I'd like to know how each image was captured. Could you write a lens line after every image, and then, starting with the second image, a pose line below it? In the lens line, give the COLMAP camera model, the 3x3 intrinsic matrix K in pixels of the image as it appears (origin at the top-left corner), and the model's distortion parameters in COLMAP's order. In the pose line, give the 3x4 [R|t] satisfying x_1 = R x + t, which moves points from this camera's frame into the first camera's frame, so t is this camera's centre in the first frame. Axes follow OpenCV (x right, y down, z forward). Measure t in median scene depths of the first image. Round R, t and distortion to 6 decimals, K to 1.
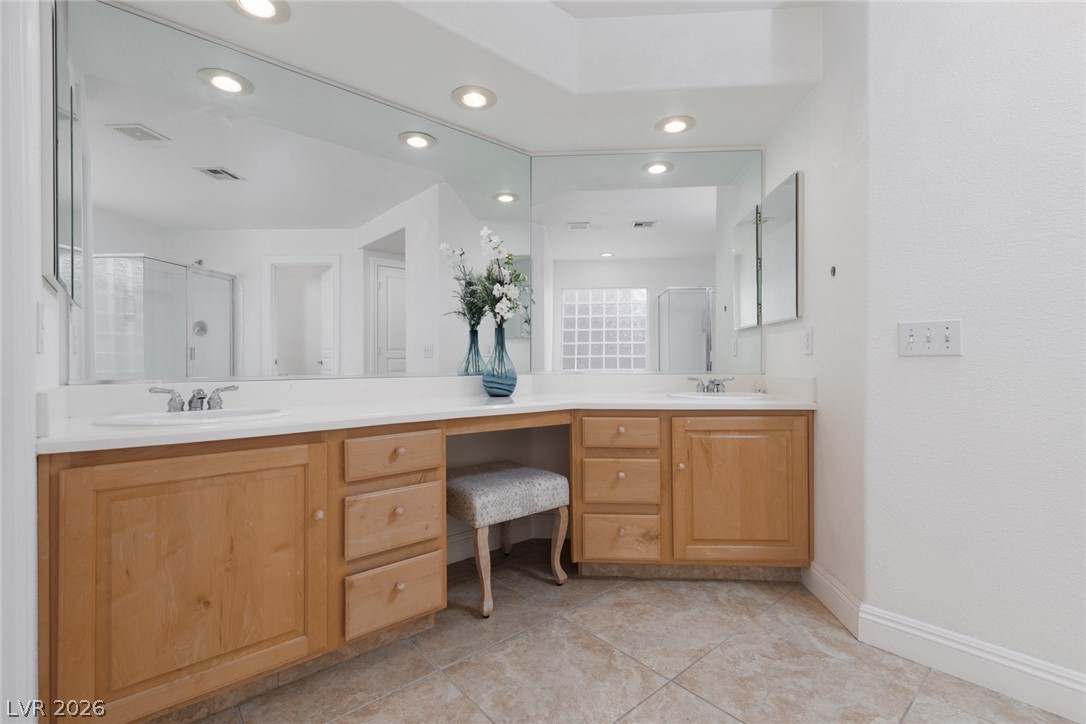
lens RADIAL K [[486.9, 0, 549.2], [0, 486.9, 358.4], [0, 0, 1]] dist [0.005074, -0.001257]
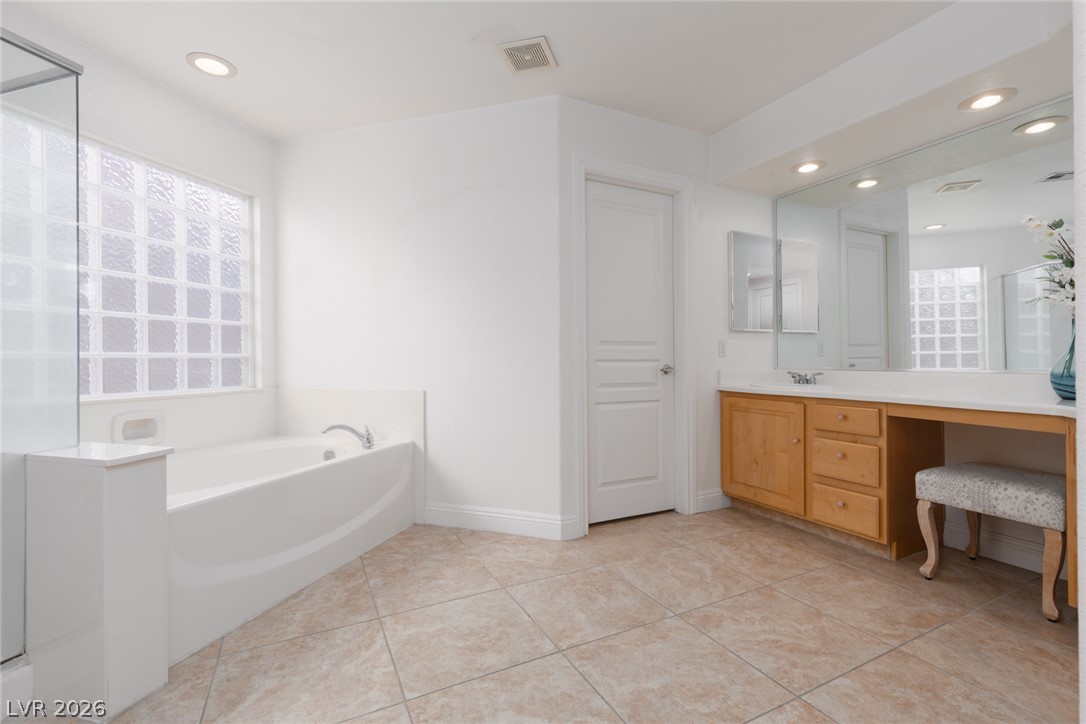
lens RADIAL K [[486.9, 0, 545.4], [0, 486.9, 359.7], [0, 0, 1]] dist [0.005074, -0.001257]
pose [[-0.248320, 0.001079, -0.968677, 1.419466], [0.005480, 0.999985, -0.000291, 0.003471], [0.968663, -0.005380, -0.248322, 0.474670]]
